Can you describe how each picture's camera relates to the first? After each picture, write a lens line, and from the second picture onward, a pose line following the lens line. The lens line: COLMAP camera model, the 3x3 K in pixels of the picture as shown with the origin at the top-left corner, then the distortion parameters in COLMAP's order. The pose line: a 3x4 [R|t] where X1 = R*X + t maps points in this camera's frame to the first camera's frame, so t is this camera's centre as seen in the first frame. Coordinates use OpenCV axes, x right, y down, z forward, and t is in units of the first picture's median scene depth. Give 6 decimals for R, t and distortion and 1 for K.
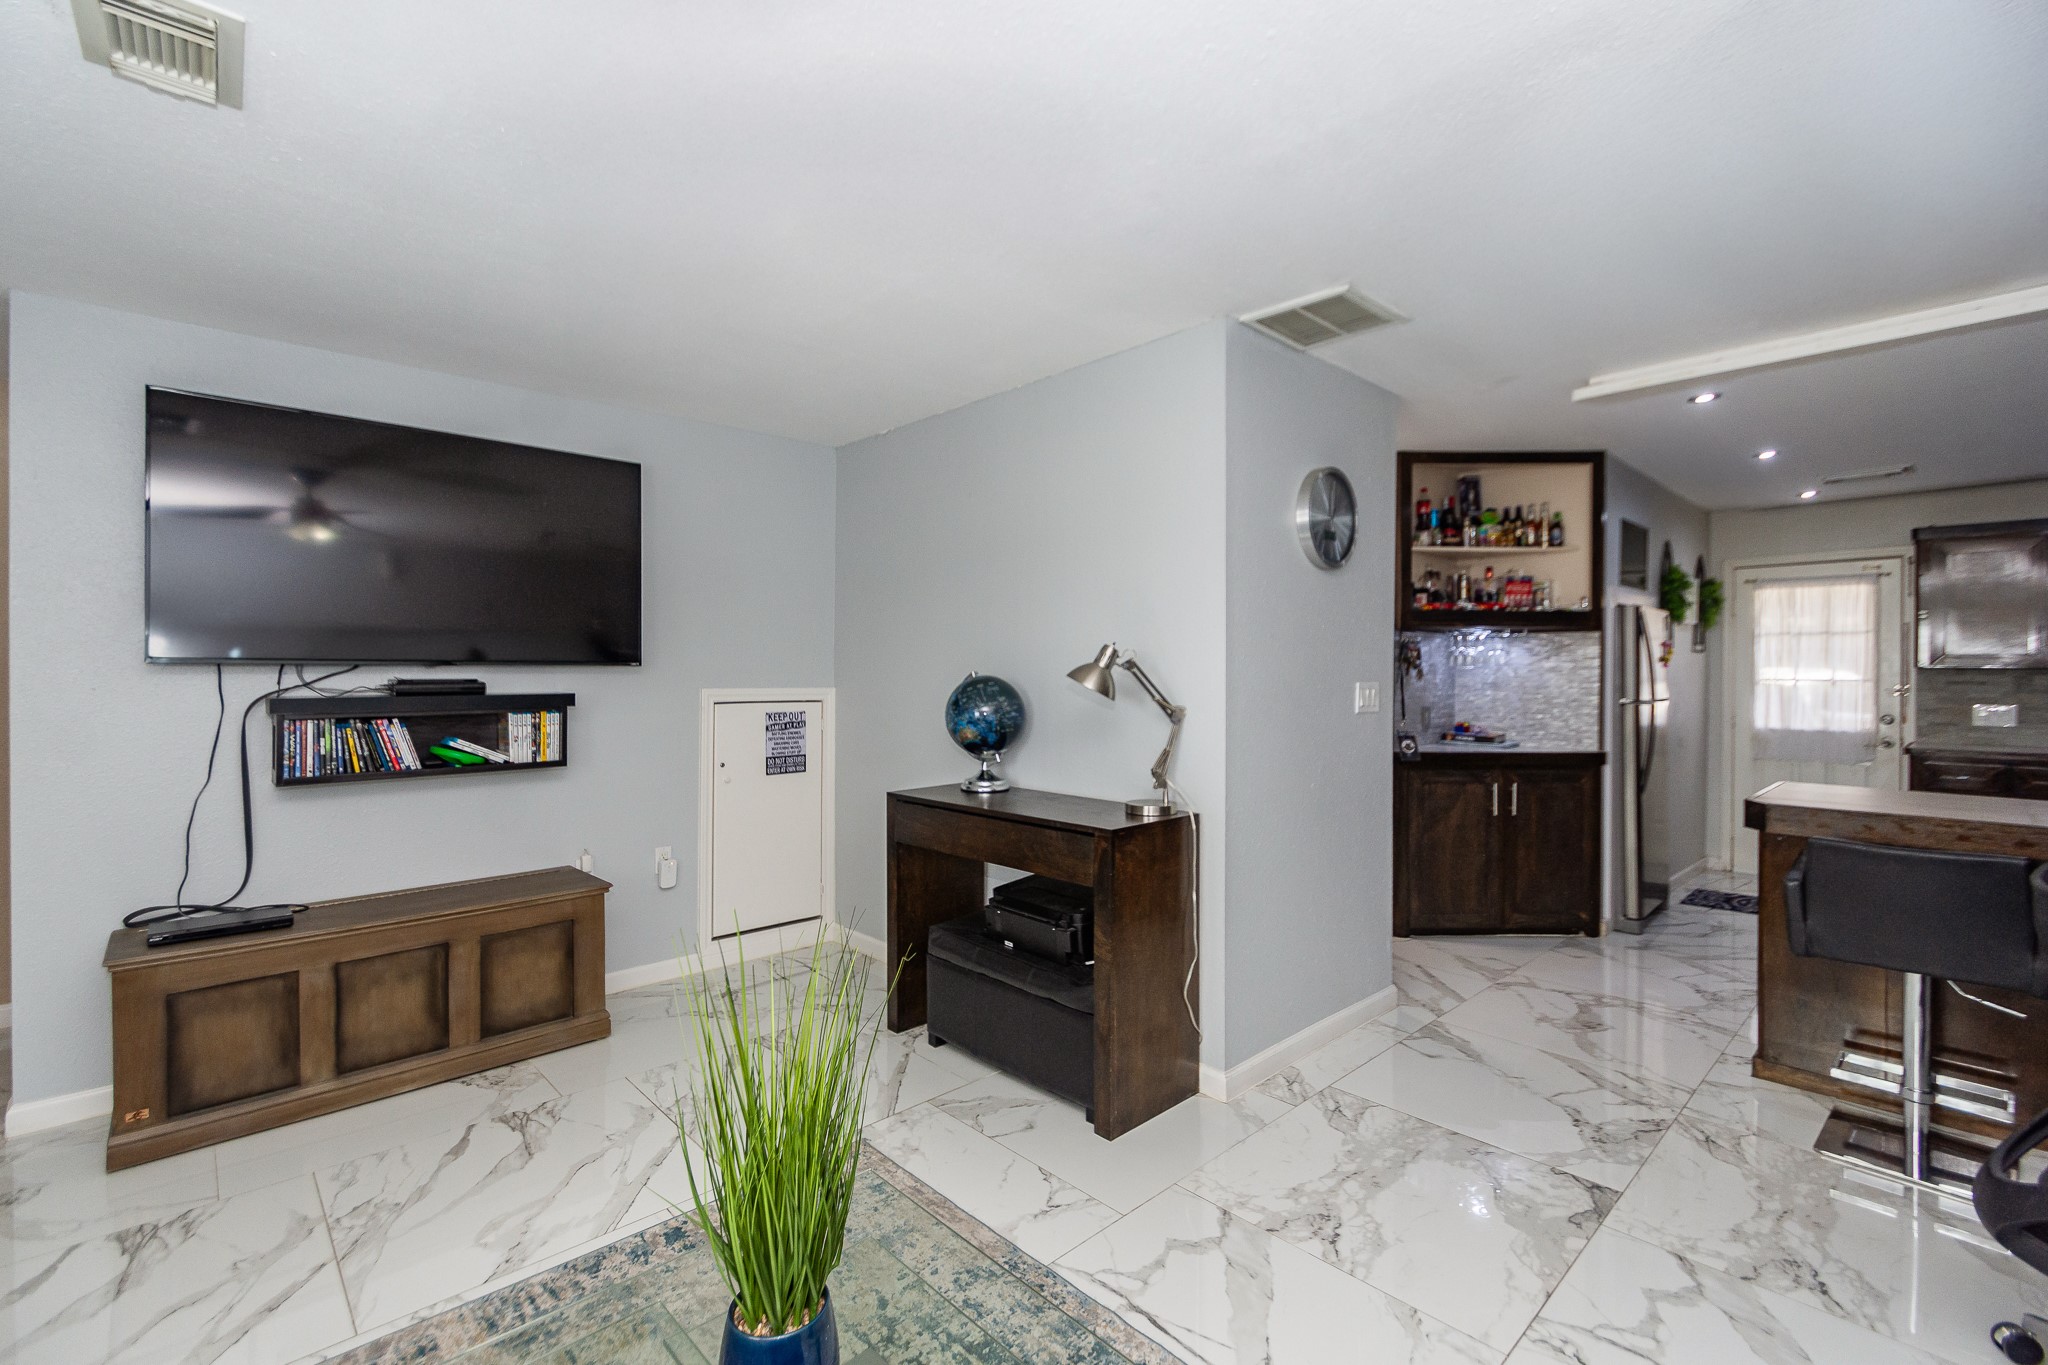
lens RADIAL K [[901.1, 0, 1024.0], [0, 901.1, 682.5], [0, 0, 1]] dist [0.000099, -0.000258]
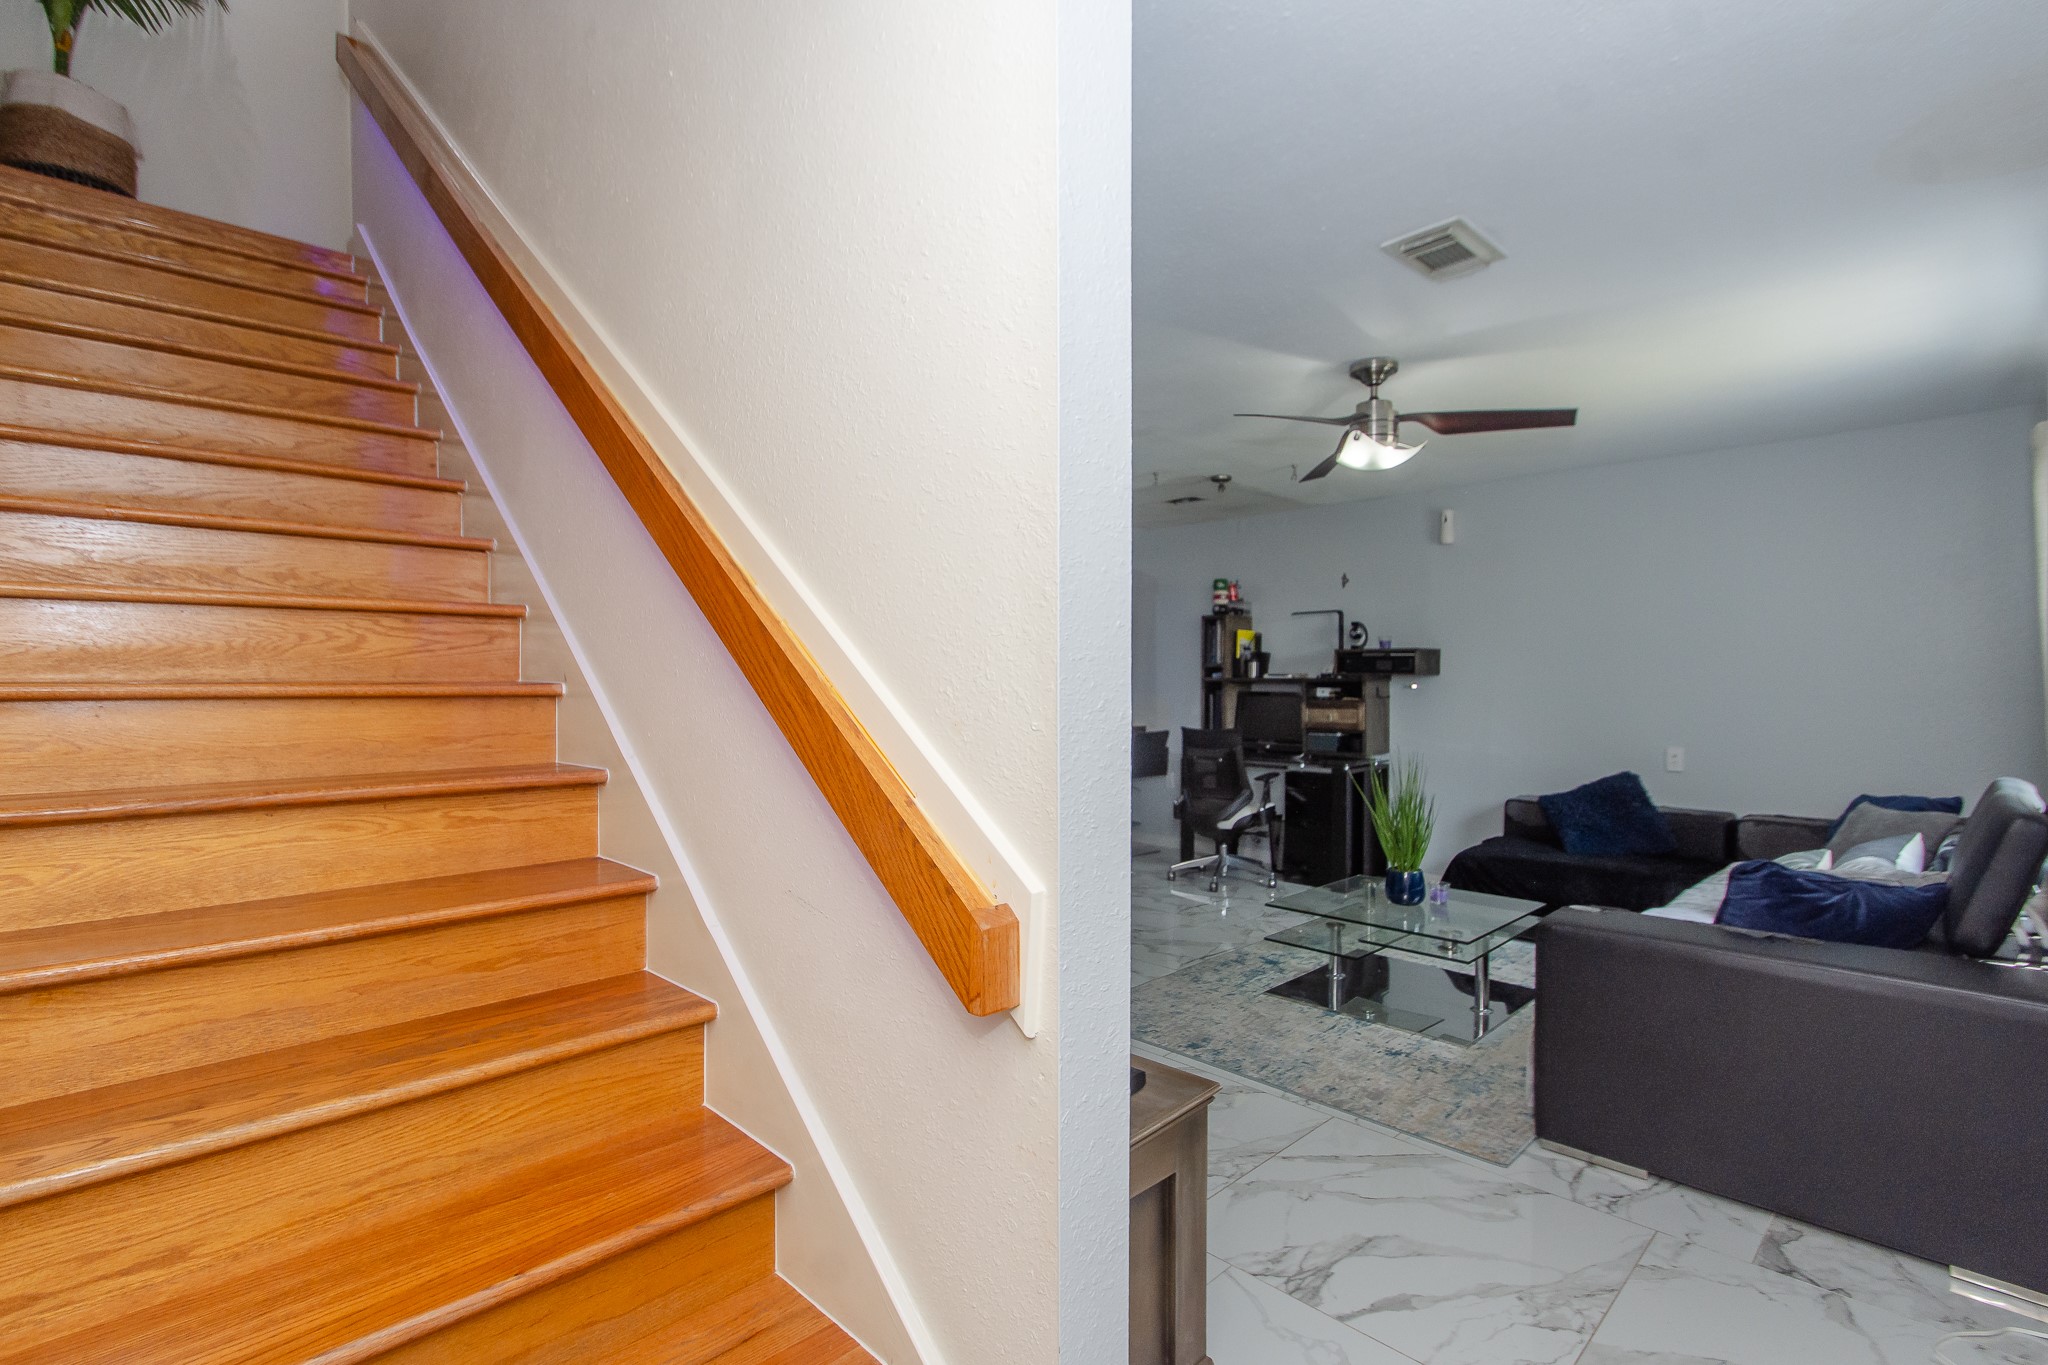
lens RADIAL K [[932.1, 0, 1030.7], [0, 932.1, 685.3], [0, 0, 1]] dist [0.000009, -0.000331]
pose [[-0.011699, -0.000874, 0.999931, -0.849577], [0.015123, 0.999885, 0.001051, 0.008895], [-0.999817, 0.015134, -0.011685, 0.569080]]
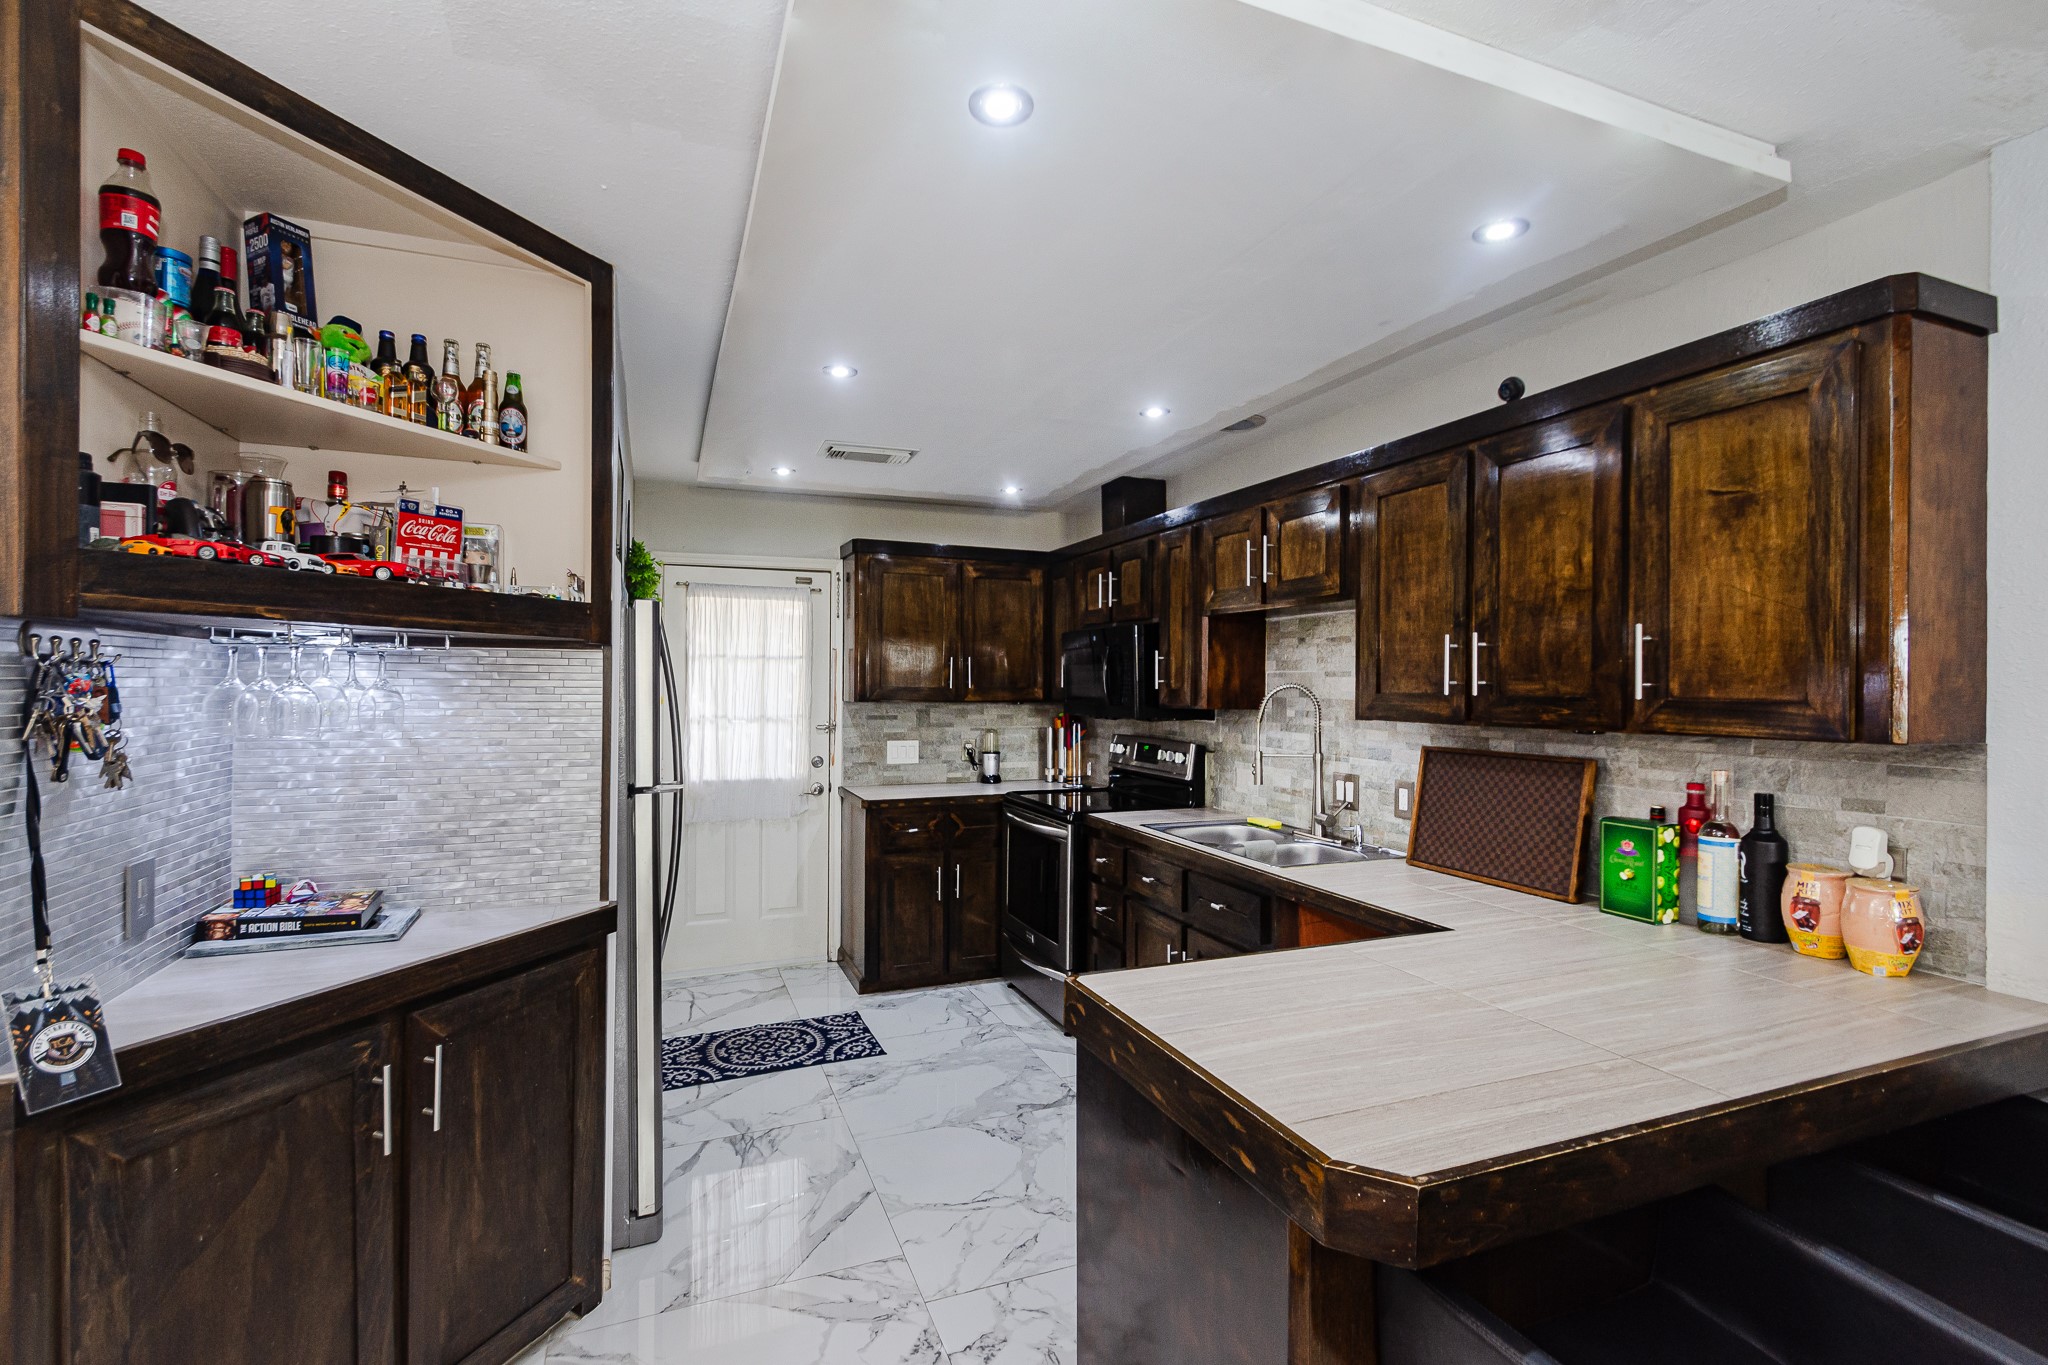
lens RADIAL K [[932.1, 0, 1030.7], [0, 932.1, 685.3], [0, 0, 1]] dist [0.000009, -0.000331]
pose [[0.358347, -0.000386, 0.933588, 0.259912], [0.001566, 0.999999, -0.000187, -0.036418], [-0.933587, 0.001529, 0.358348, 0.606388]]
